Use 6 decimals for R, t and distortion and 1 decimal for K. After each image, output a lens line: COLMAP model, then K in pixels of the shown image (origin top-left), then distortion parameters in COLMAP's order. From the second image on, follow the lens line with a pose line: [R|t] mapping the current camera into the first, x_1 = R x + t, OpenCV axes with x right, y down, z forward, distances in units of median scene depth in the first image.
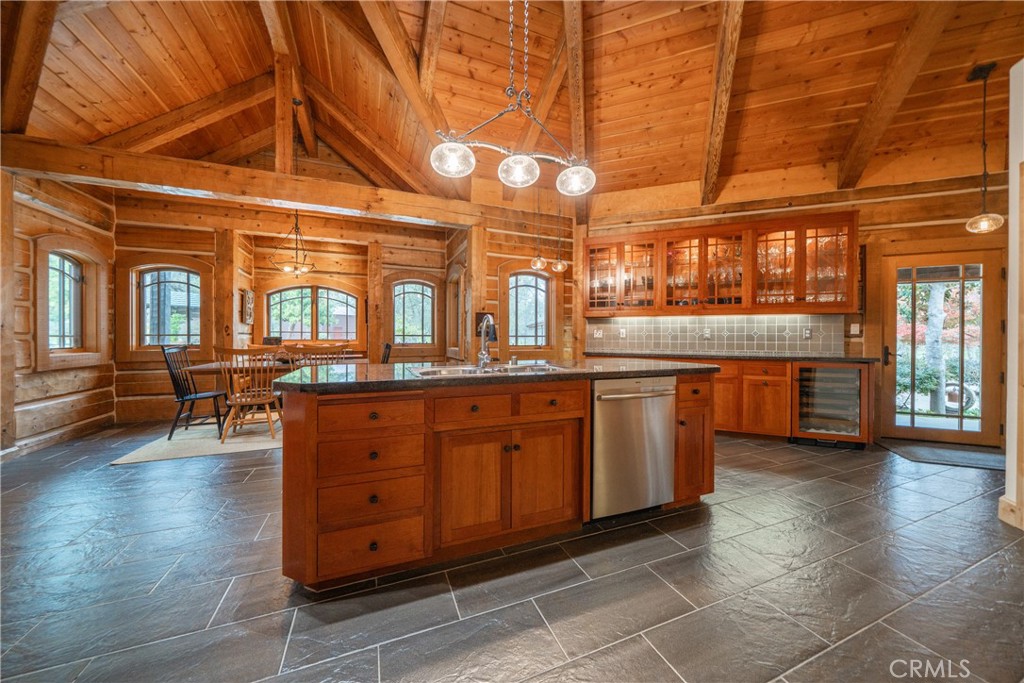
lens RADIAL K [[356.2, 0, 512.8], [0, 356.2, 335.0], [0, 0, 1]] dist [-0.005290, -0.000362]
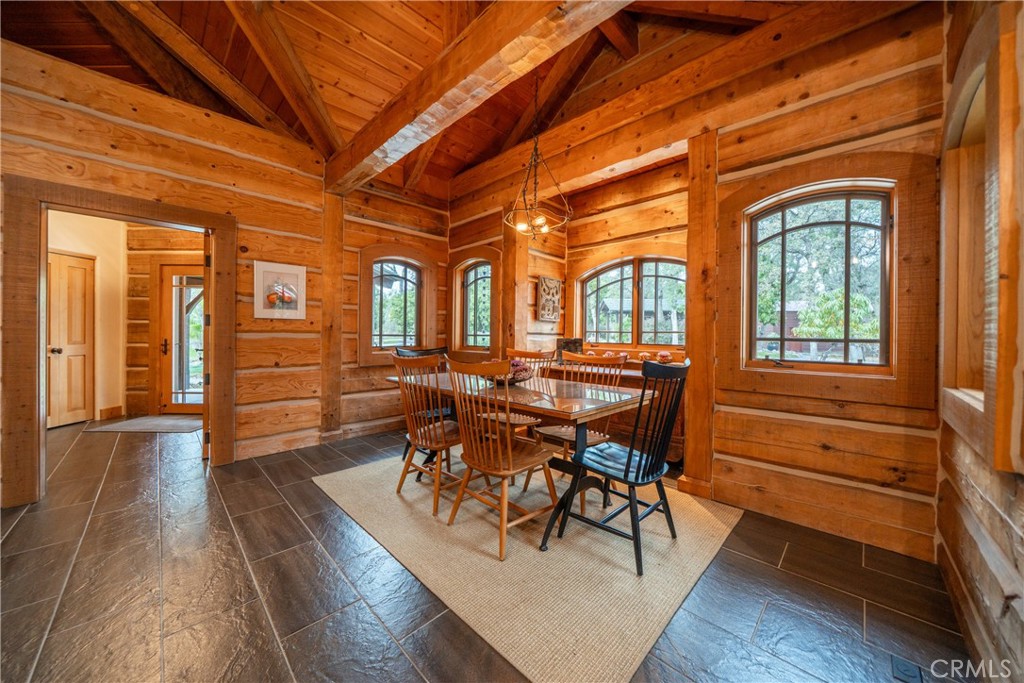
lens RADIAL K [[356.2, 0, 512.8], [0, 356.2, 335.0], [0, 0, 1]] dist [-0.005290, -0.000362]
pose [[0.388492, 0.004983, -0.921438, -0.075297], [-0.008427, 0.999963, 0.001854, -0.002915], [0.921413, 0.007045, 0.388520, 0.719883]]
